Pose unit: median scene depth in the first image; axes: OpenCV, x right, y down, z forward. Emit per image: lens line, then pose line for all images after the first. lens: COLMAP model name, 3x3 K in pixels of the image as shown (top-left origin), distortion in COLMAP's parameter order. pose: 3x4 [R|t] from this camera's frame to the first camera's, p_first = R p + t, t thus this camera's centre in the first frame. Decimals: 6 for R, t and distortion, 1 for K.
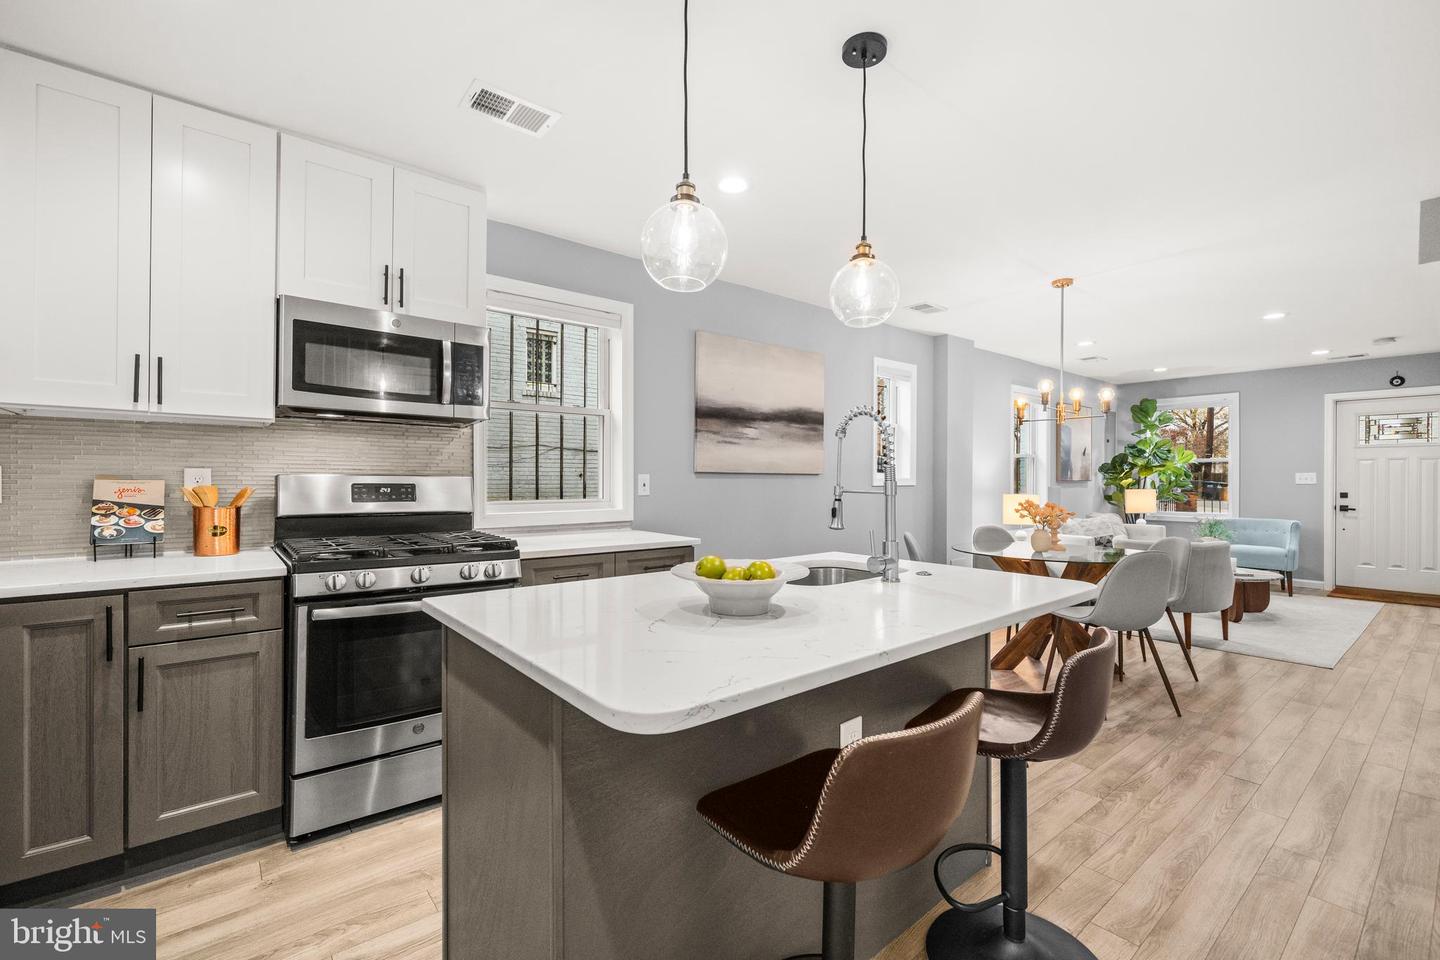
lens RADIAL K [[624.3, 0, 720.0], [0, 624.3, 480.0], [0, 0, 1]] dist [0.005345, -0.000020]
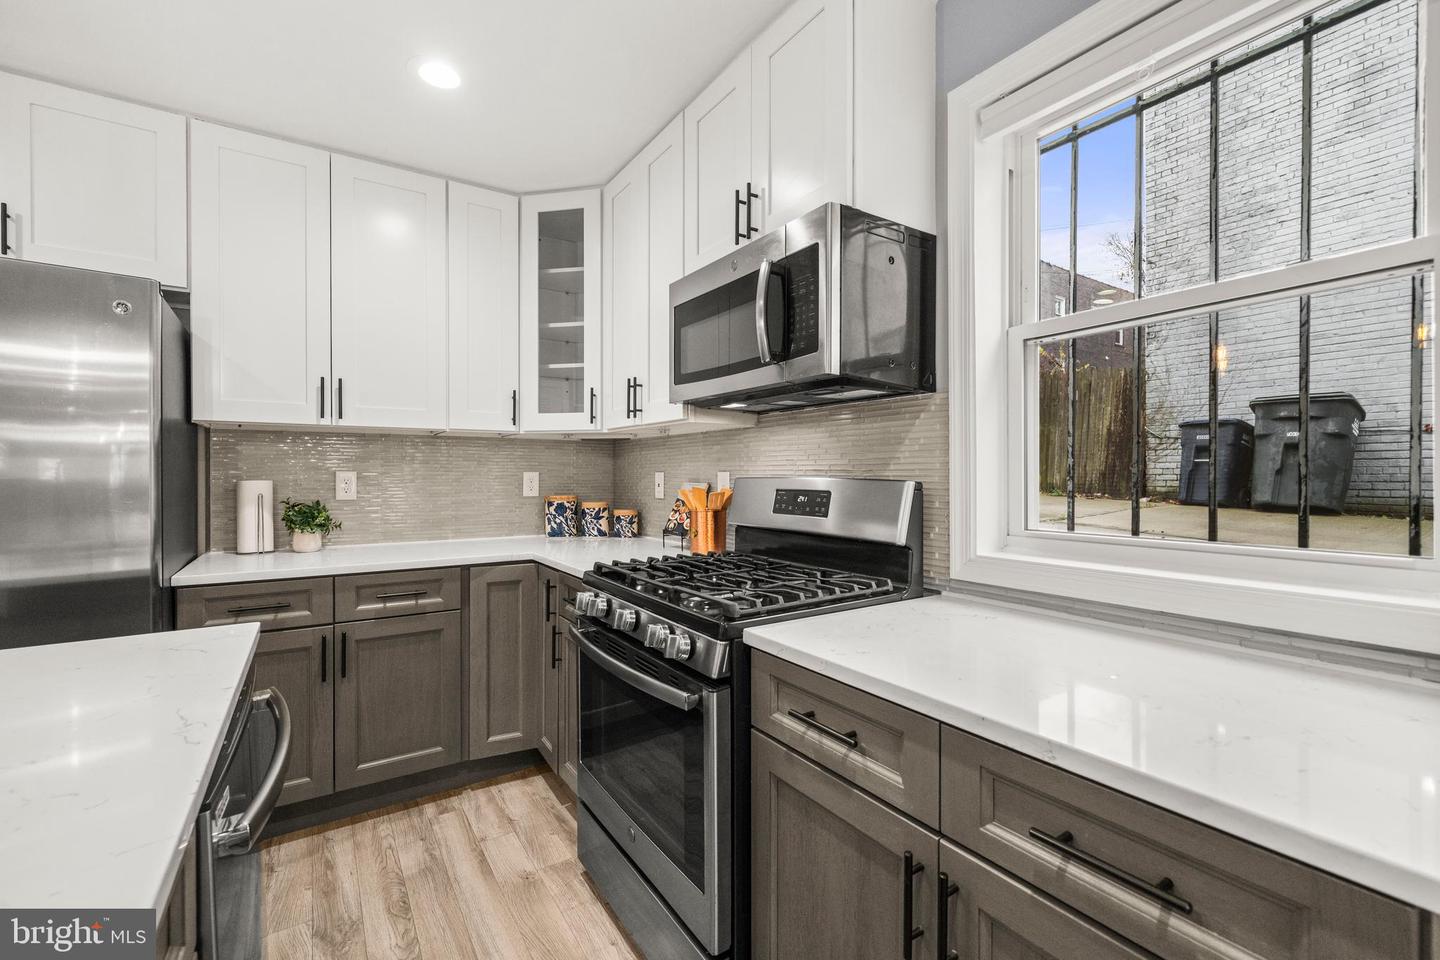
lens RADIAL K [[607.3, 0, 707.0], [0, 607.3, 477.4], [0, 0, 1]] dist [-0.000492, -0.000018]
pose [[-0.116330, -0.002150, -0.993208, 0.069128], [-0.003603, 0.999992, -0.001742, -0.002863], [0.993204, 0.003376, -0.116337, 0.413739]]
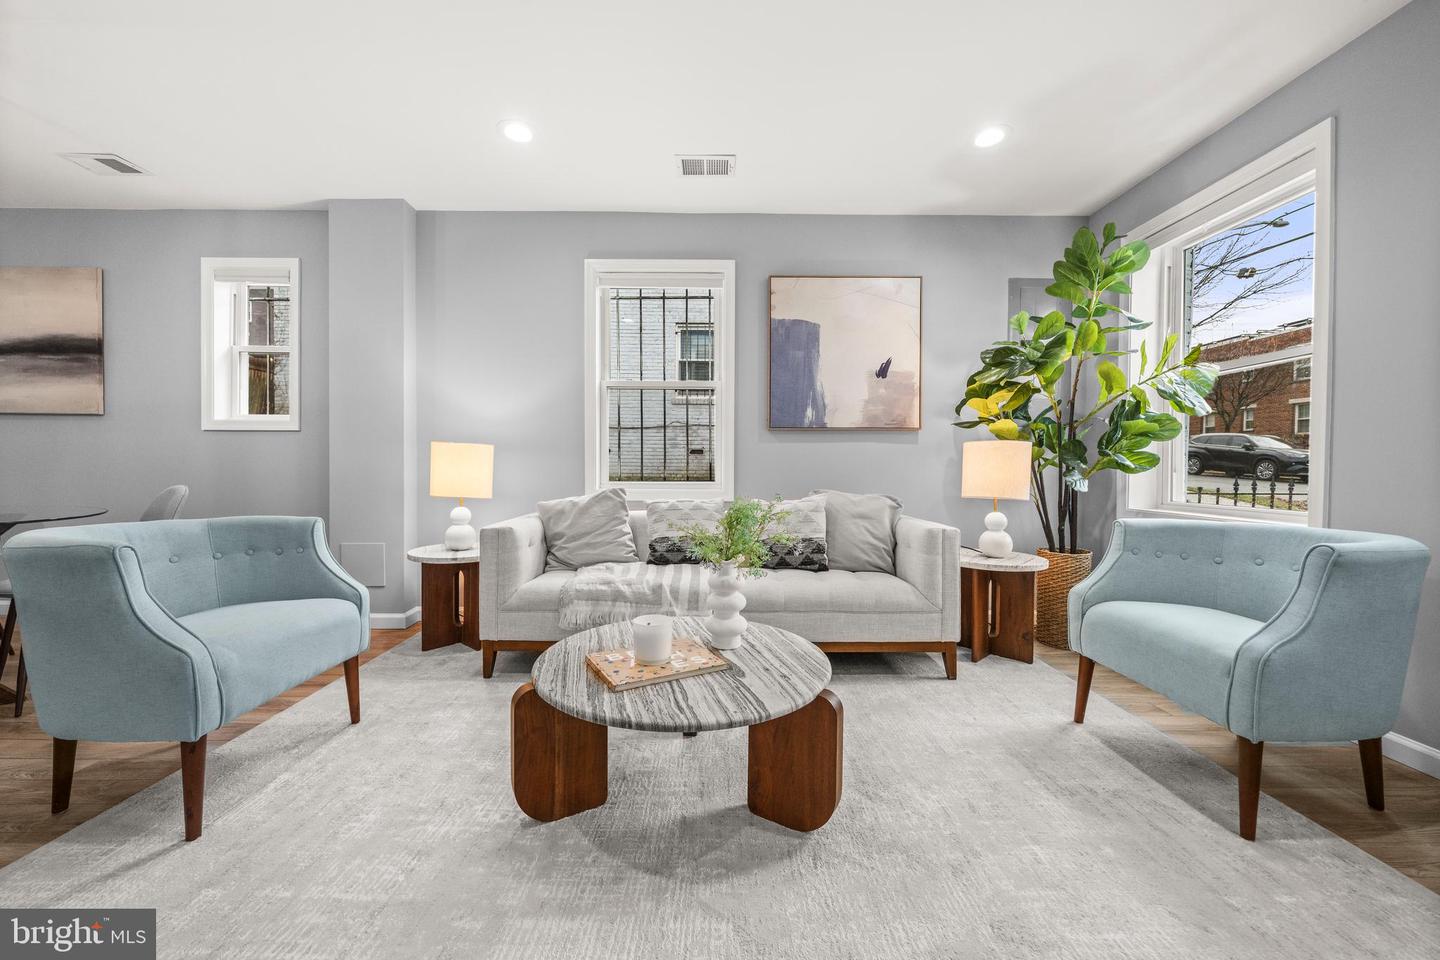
lens RADIAL K [[525.8, 0, 710.1], [0, 525.8, 476.3], [0, 0, 1]] dist [-0.004975, -0.000058]
pose [[0.771755, 0.015235, -0.635738, 0.905839], [-0.008022, 0.999867, 0.014223, 0.041567], [0.635870, -0.005877, 0.771774, 0.728137]]
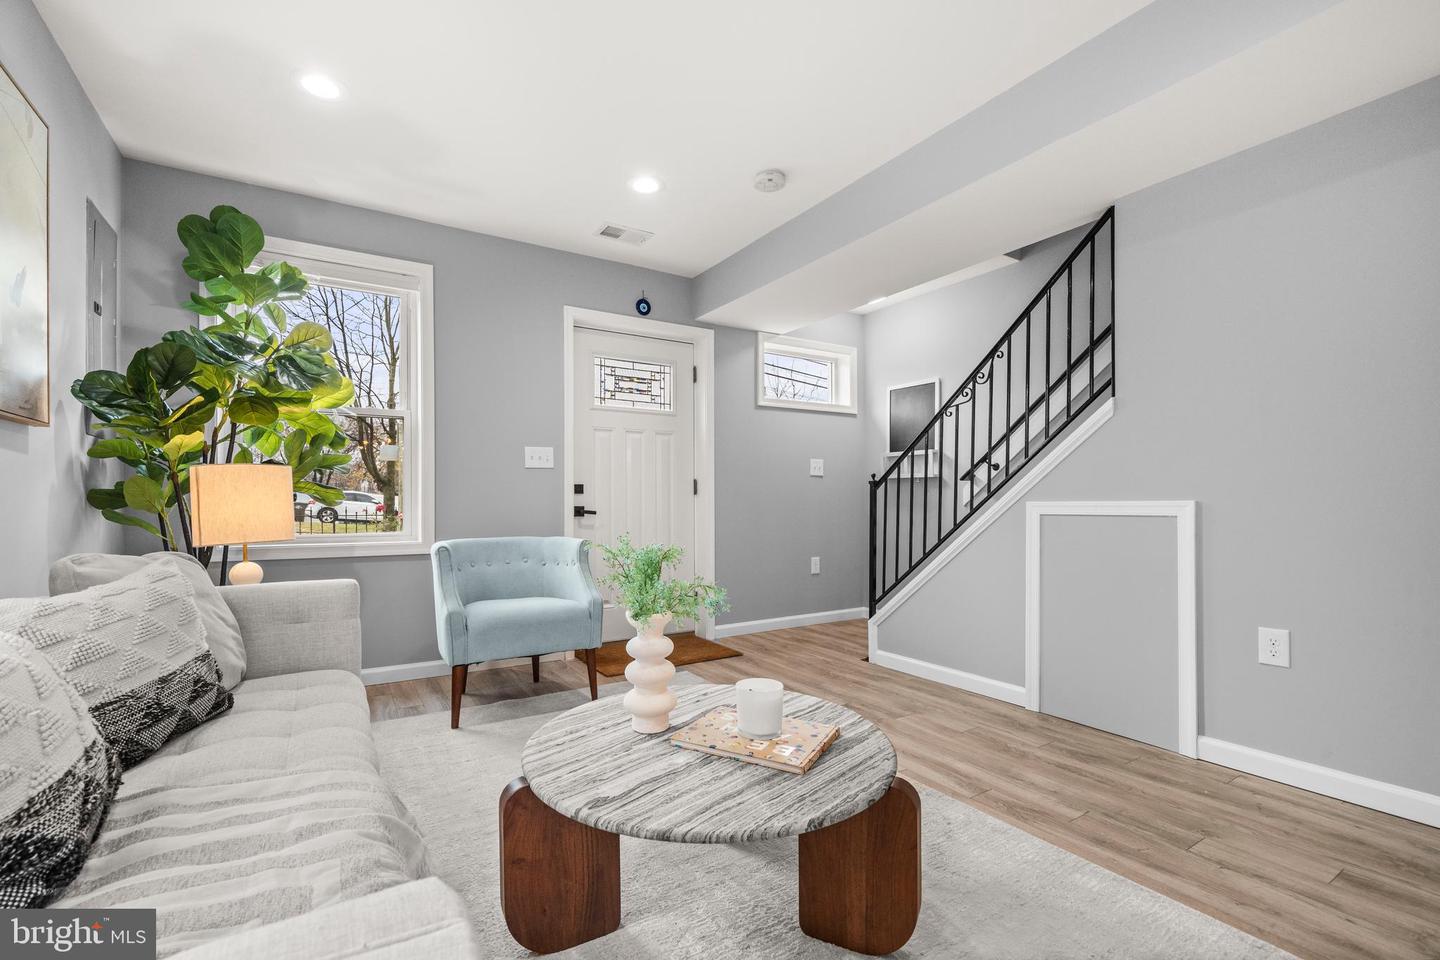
lens RADIAL K [[620.1, 0, 699.1], [0, 620.1, 504.2], [0, 0, 1]] dist [-0.000003, -0.000166]
pose [[0.145047, -0.004473, 0.989415, 0.486487], [0.004807, 0.999981, 0.003816, 0.040480], [-0.989413, 0.004202, 0.145066, 0.888095]]
